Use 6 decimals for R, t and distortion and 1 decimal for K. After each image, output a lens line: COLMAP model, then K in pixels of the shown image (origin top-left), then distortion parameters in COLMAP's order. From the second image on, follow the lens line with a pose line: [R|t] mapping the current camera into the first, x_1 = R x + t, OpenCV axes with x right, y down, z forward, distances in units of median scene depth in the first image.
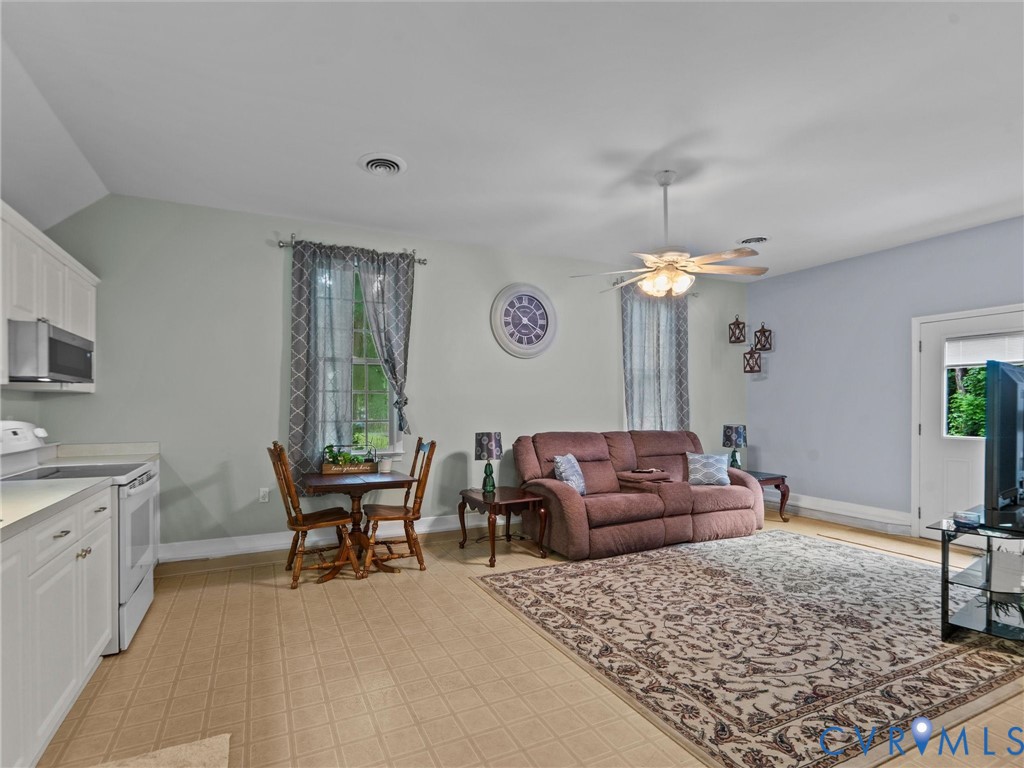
lens RADIAL K [[496.8, 0, 485.1], [0, 496.8, 410.2], [0, 0, 1]] dist [0.003936, -0.001021]
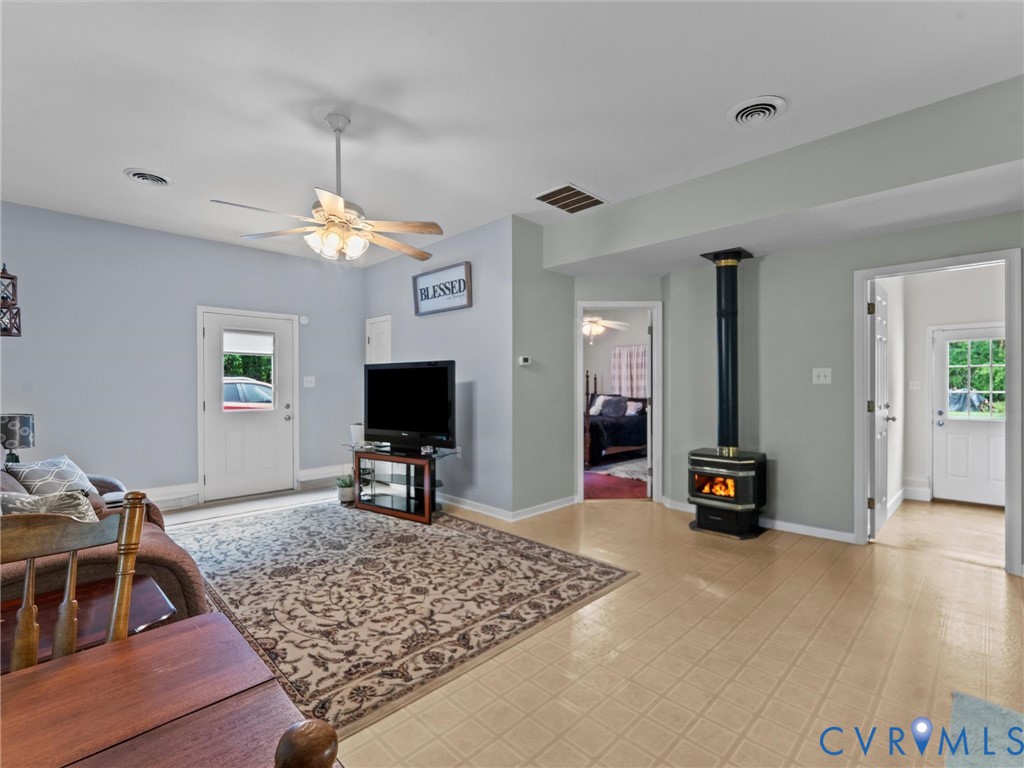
lens RADIAL K [[477.3, 0, 511.0], [0, 477.3, 384.7], [0, 0, 1]] dist [0.004559, -0.000144]
pose [[-0.344689, 0.003563, 0.938710, -0.556693], [0.008374, 0.999965, -0.000721, -0.004248], [-0.938680, 0.007612, -0.344707, 1.055297]]
